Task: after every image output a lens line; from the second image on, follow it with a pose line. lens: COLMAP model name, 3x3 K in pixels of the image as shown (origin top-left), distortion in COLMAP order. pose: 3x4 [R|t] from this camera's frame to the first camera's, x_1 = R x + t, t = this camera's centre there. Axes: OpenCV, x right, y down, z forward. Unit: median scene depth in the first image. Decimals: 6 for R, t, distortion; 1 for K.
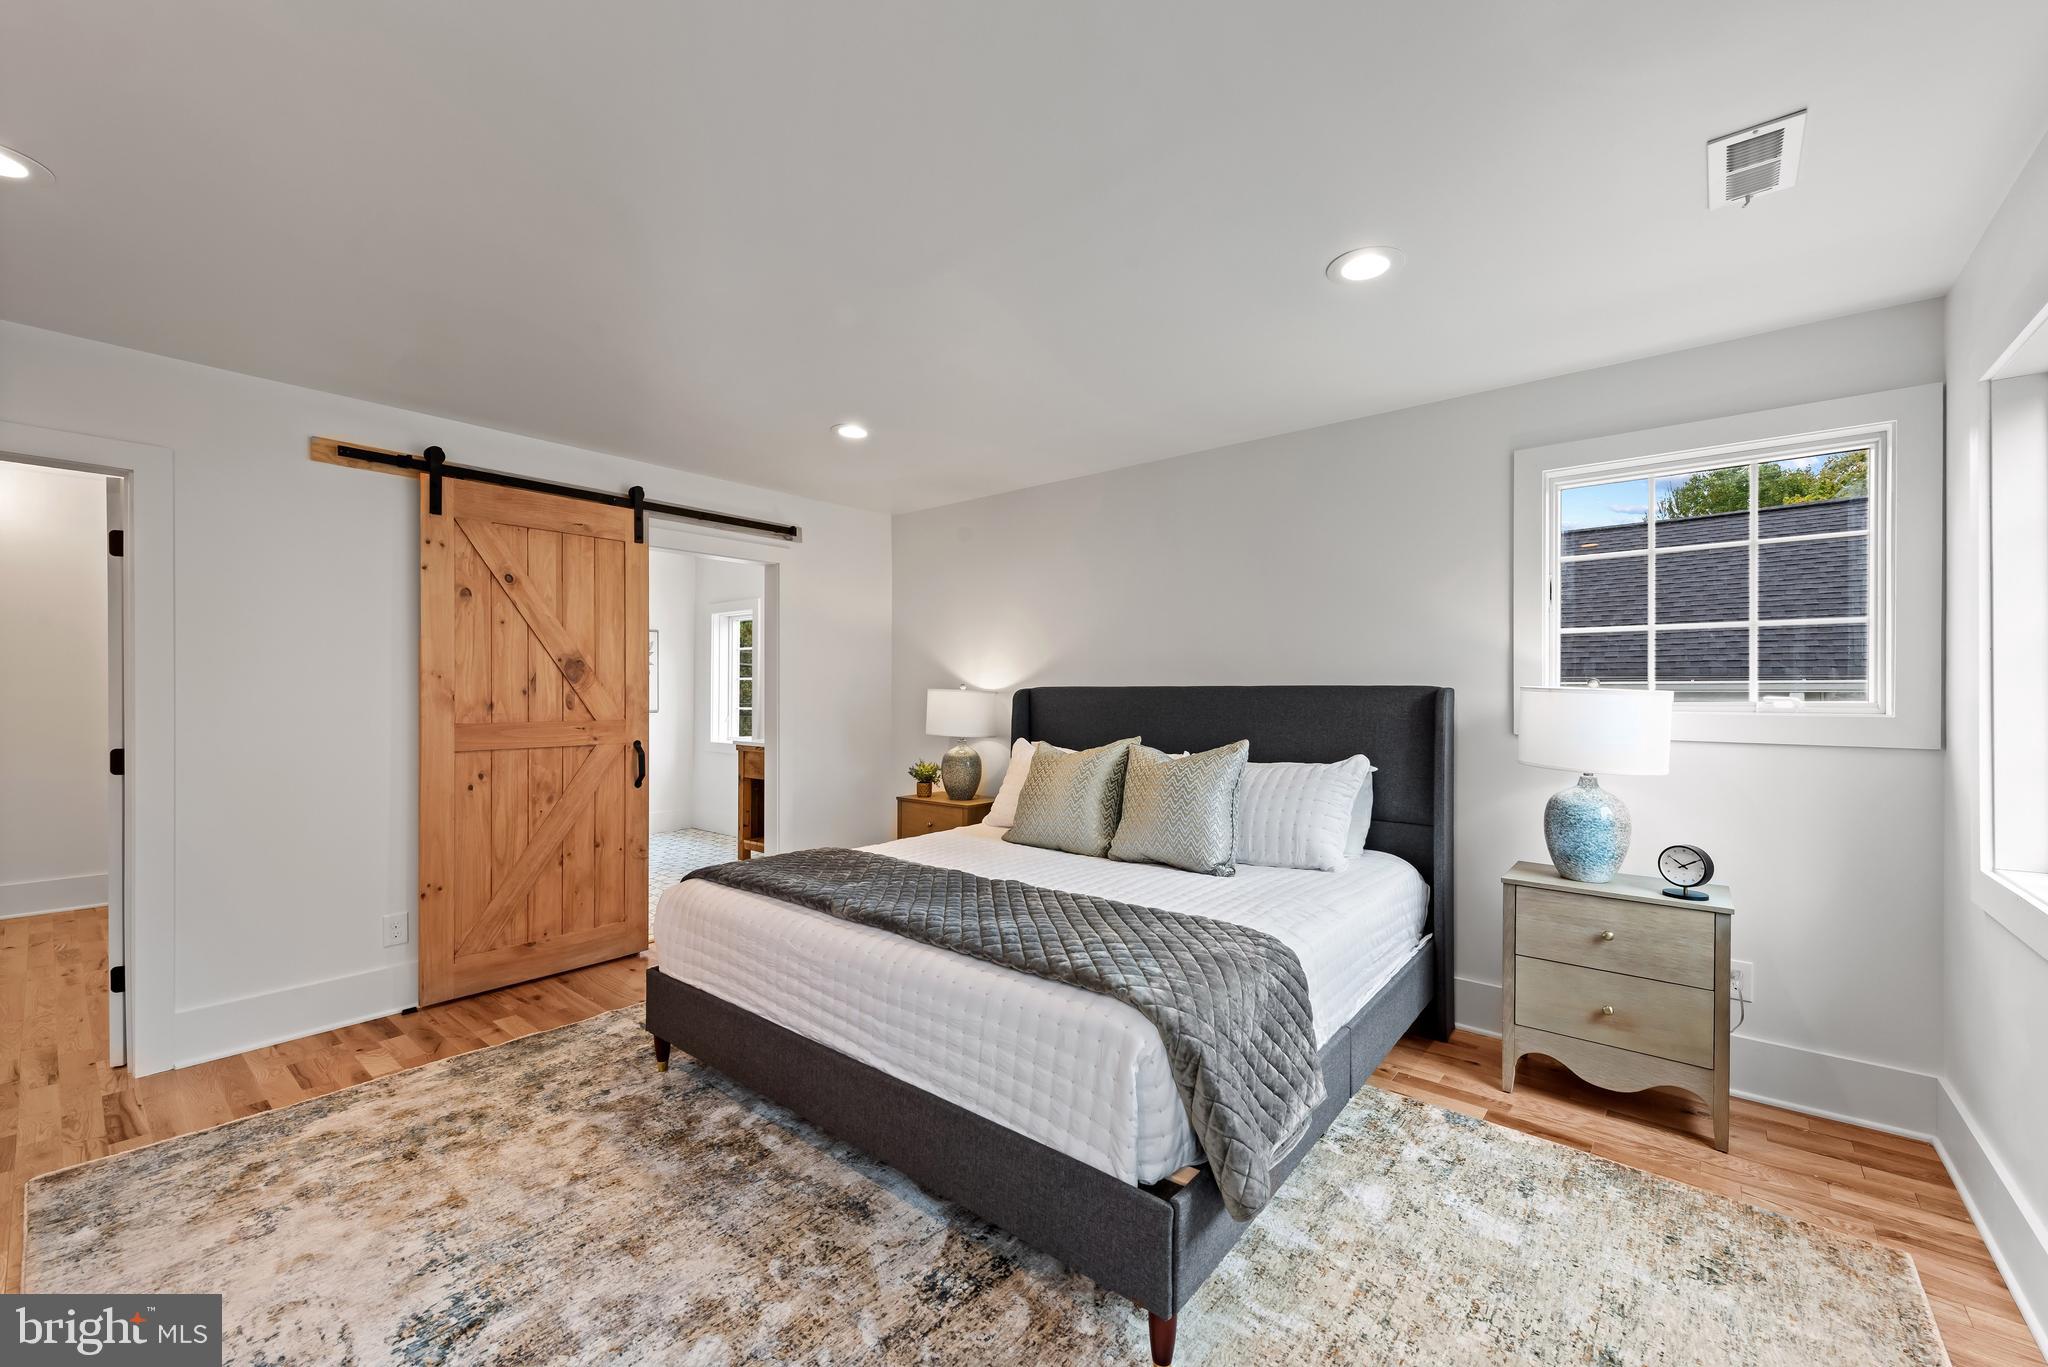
lens RADIAL K [[803.1, 0, 1020.1], [0, 803.1, 691.5], [0, 0, 1]] dist [0.003722, -0.000197]
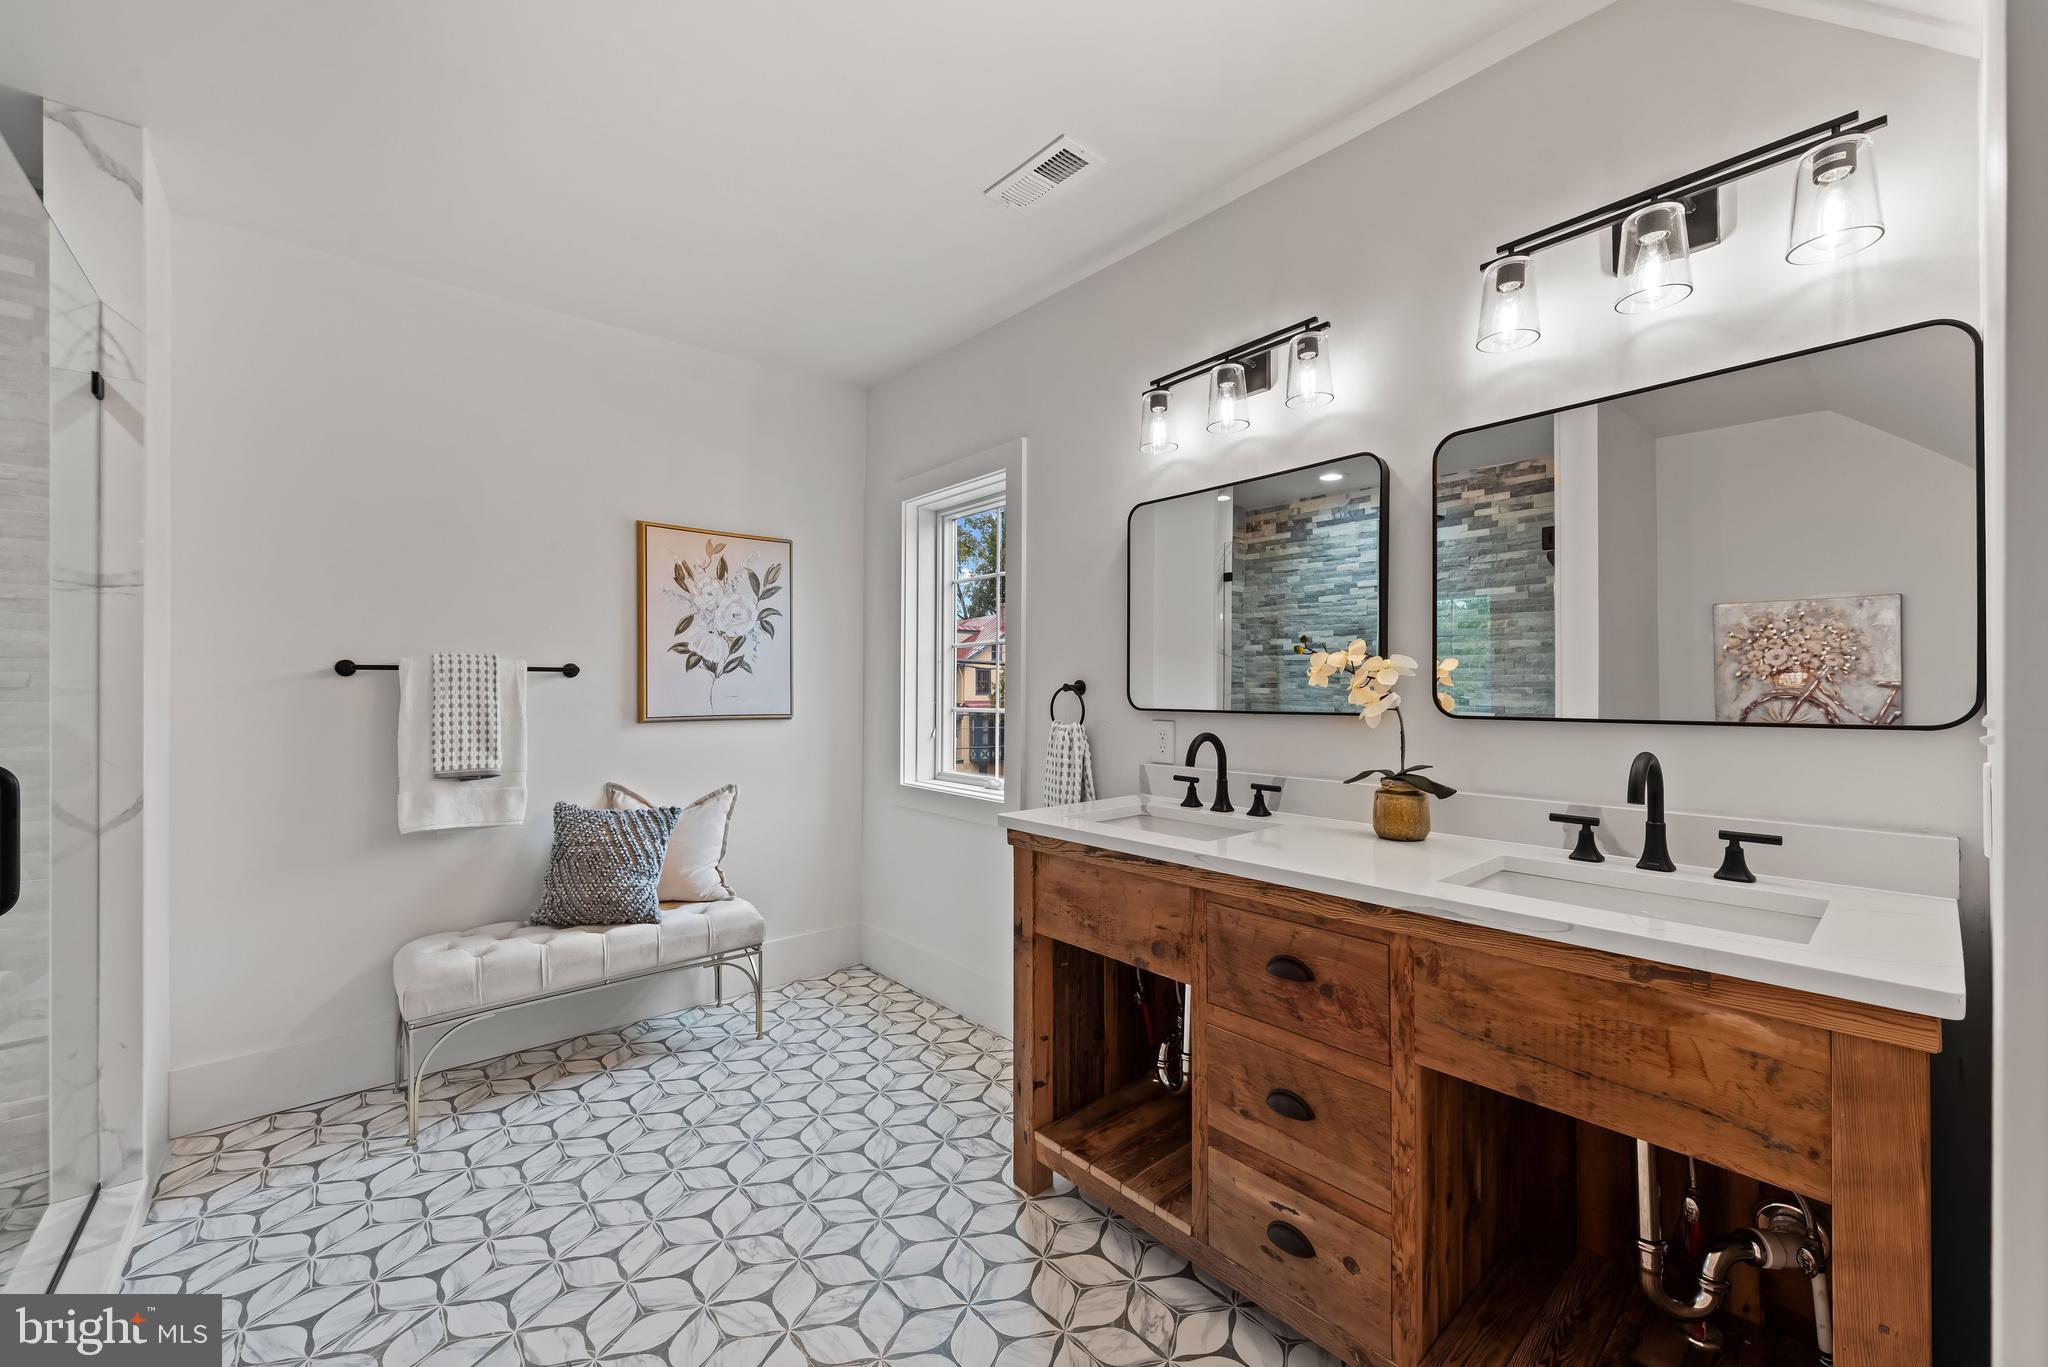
lens RADIAL K [[803.1, 0, 1027.5], [0, 803.1, 685.7], [0, 0, 1]] dist [0.003722, -0.000197]
pose [[0.988460, -0.000174, -0.151484, -0.296861], [-0.000233, 0.999996, -0.002670, 0.009901], [0.151484, 0.002675, 0.988456, 0.683047]]
